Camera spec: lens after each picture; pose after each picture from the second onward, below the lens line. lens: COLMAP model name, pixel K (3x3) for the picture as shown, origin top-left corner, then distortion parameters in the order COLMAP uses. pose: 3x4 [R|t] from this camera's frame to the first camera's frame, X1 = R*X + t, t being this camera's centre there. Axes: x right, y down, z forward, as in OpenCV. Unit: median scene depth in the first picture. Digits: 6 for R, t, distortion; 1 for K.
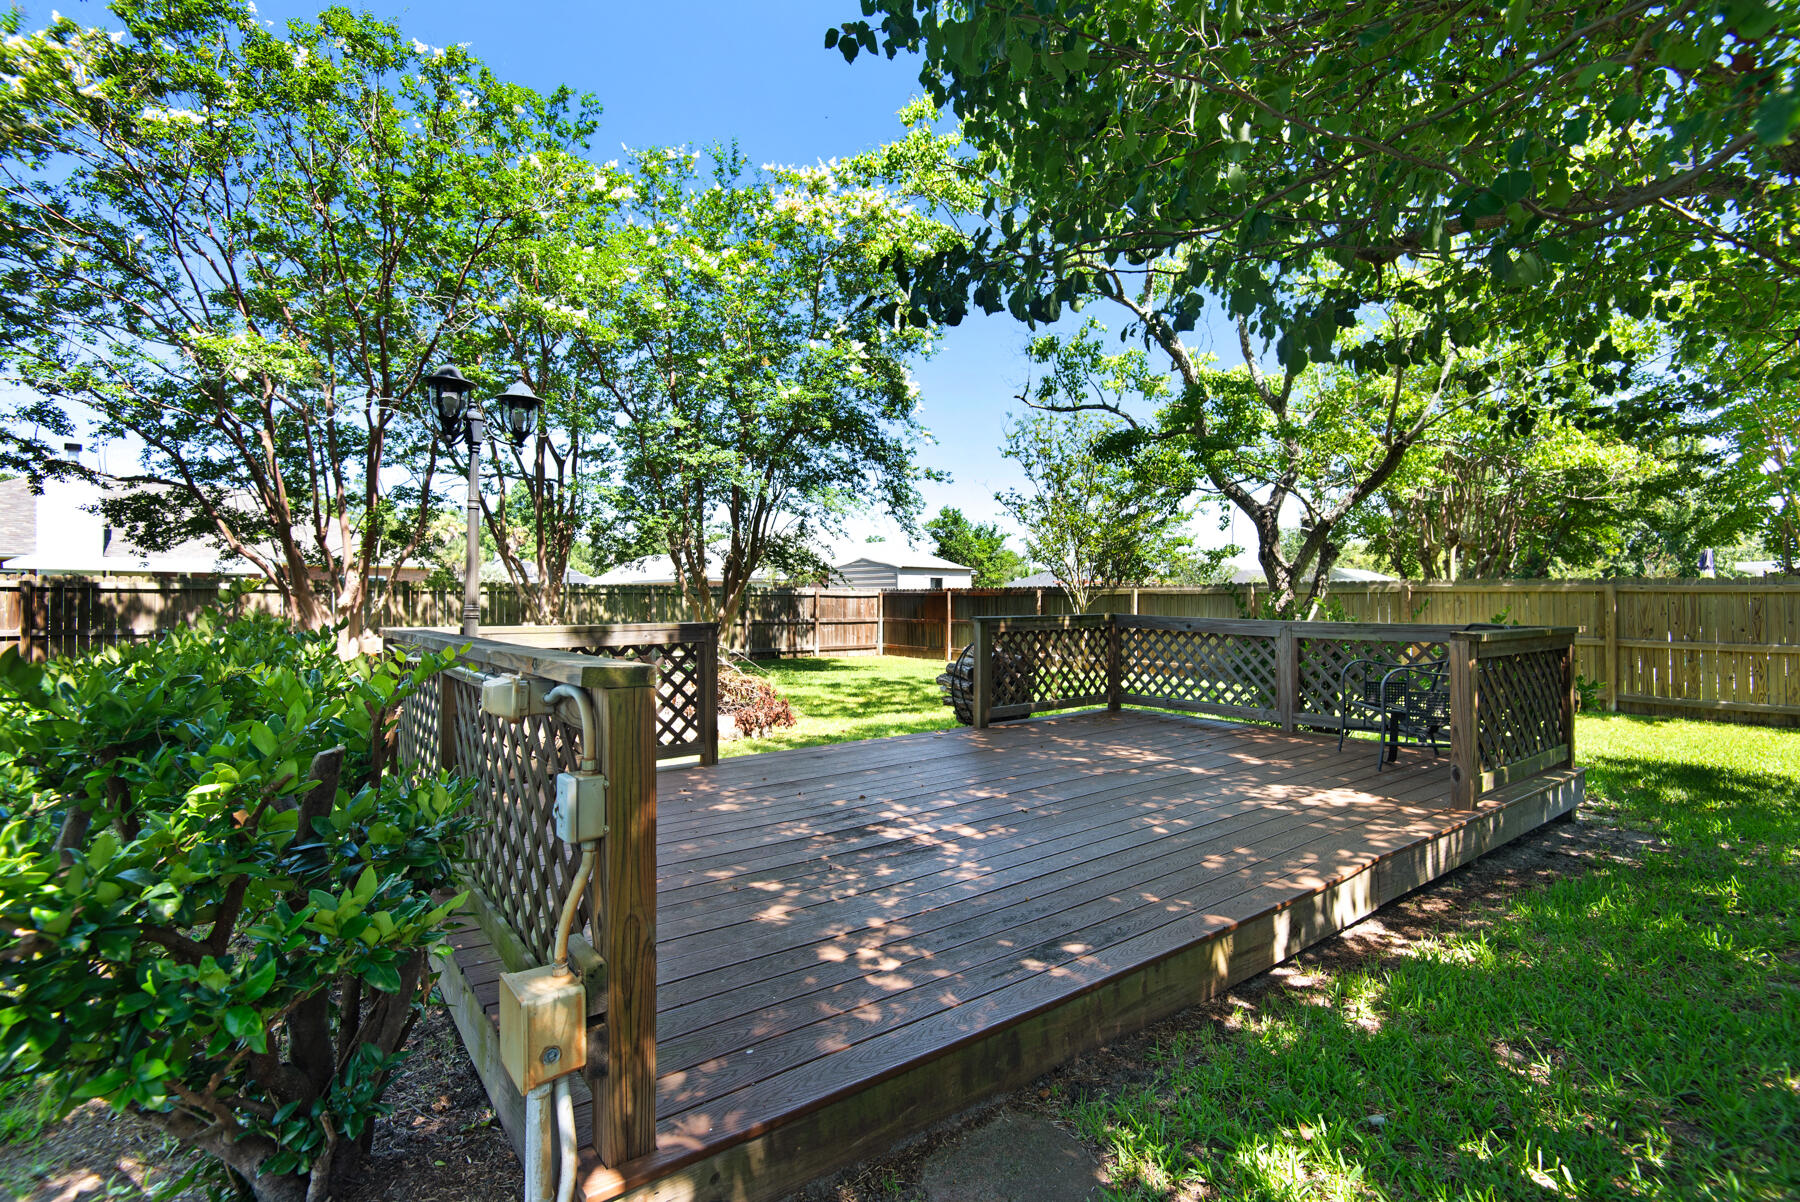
lens RADIAL K [[823.6, 0, 900.0], [0, 823.6, 601.0], [0, 0, 1]] dist [0.055939, -0.045645]
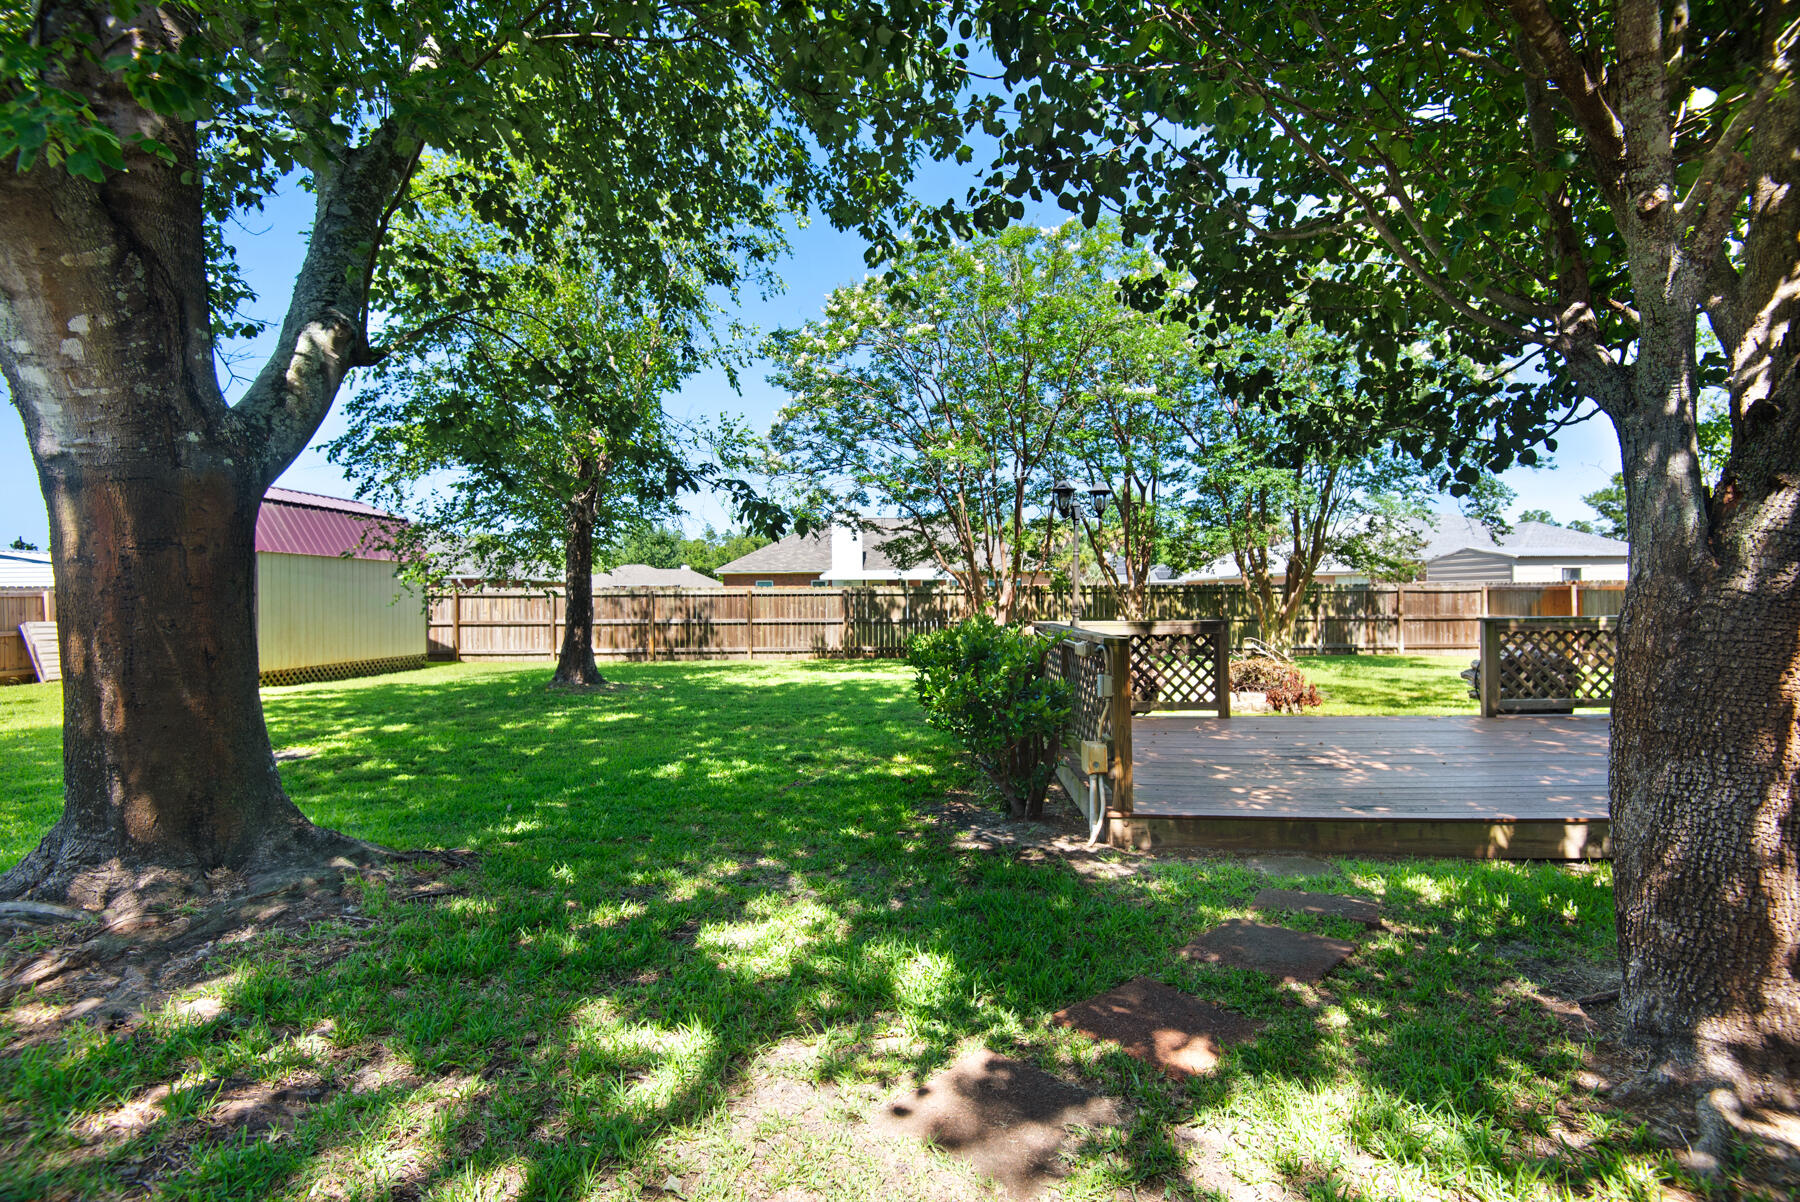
lens RADIAL K [[833.7, 0, 900.0], [0, 833.7, 601.0], [0, 0, 1]] dist [0.001092, 0.000231]
pose [[0.769821, -0.001479, -0.638258, 0.128822], [0.007736, 0.999945, 0.007014, -0.010857], [0.638212, -0.010337, 0.769791, -0.235086]]
